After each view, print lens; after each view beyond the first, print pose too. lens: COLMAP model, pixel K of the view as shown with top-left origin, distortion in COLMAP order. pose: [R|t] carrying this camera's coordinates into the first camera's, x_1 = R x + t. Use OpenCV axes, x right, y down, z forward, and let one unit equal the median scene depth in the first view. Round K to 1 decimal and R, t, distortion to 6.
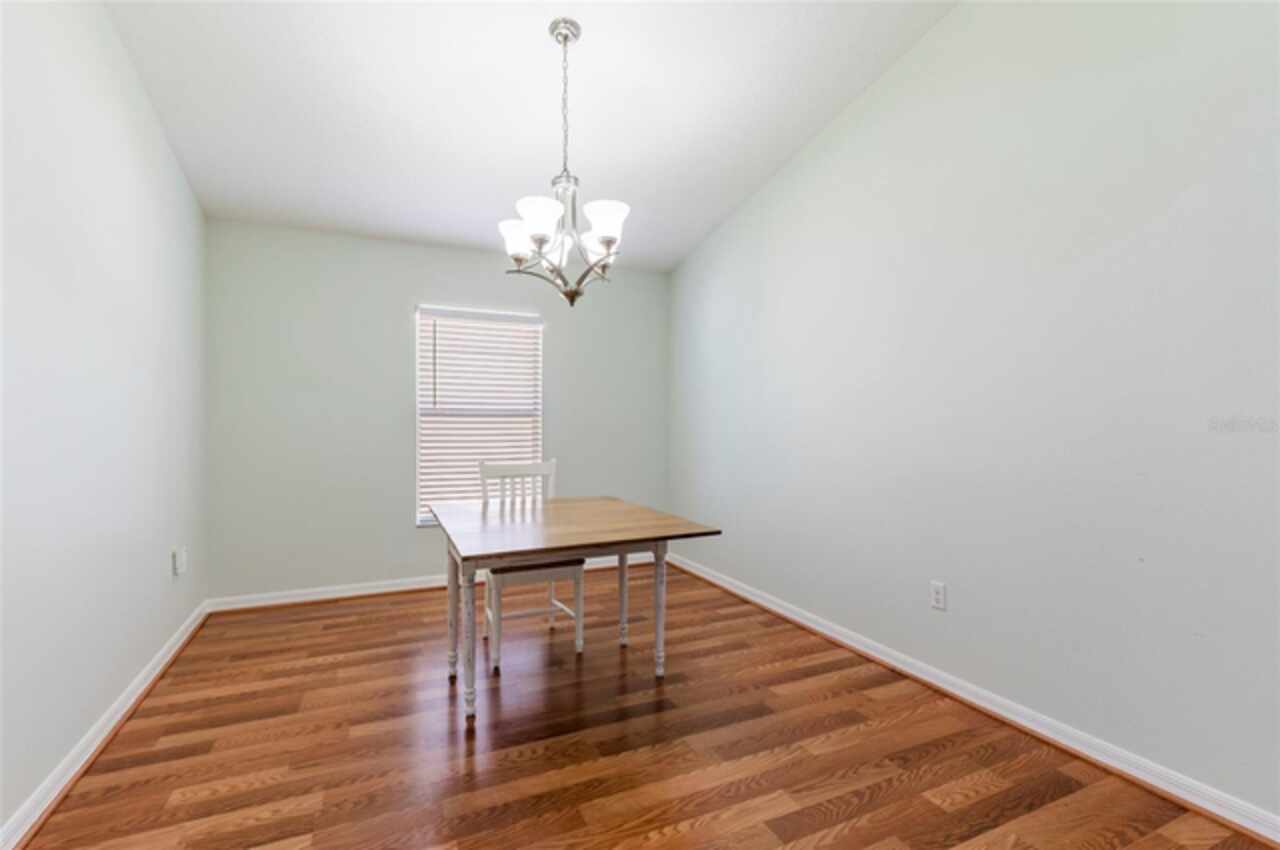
lens RADIAL K [[588.2, 0, 642.2], [0, 588.2, 420.2], [0, 0, 1]] dist [0.002788, -0.000288]
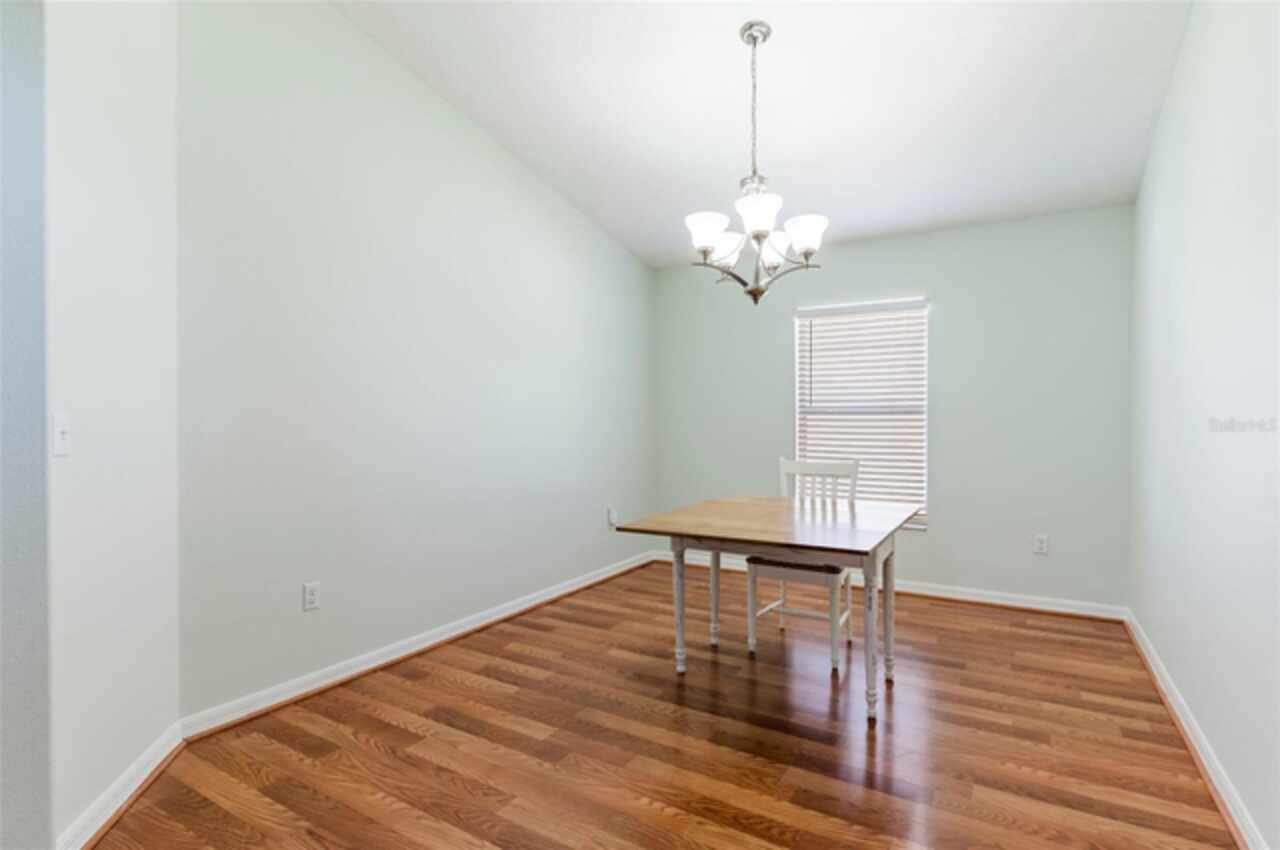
lens RADIAL K [[625.2, 0, 640.0], [0, 625.2, 425.0], [0, 0, 1]] dist [-0.000645, 0.000455]
pose [[0.563342, 0.007991, -0.826185, 0.536762], [0.001161, 0.999945, 0.010463, 0.000165], [0.826223, -0.006854, 0.563301, 0.194406]]
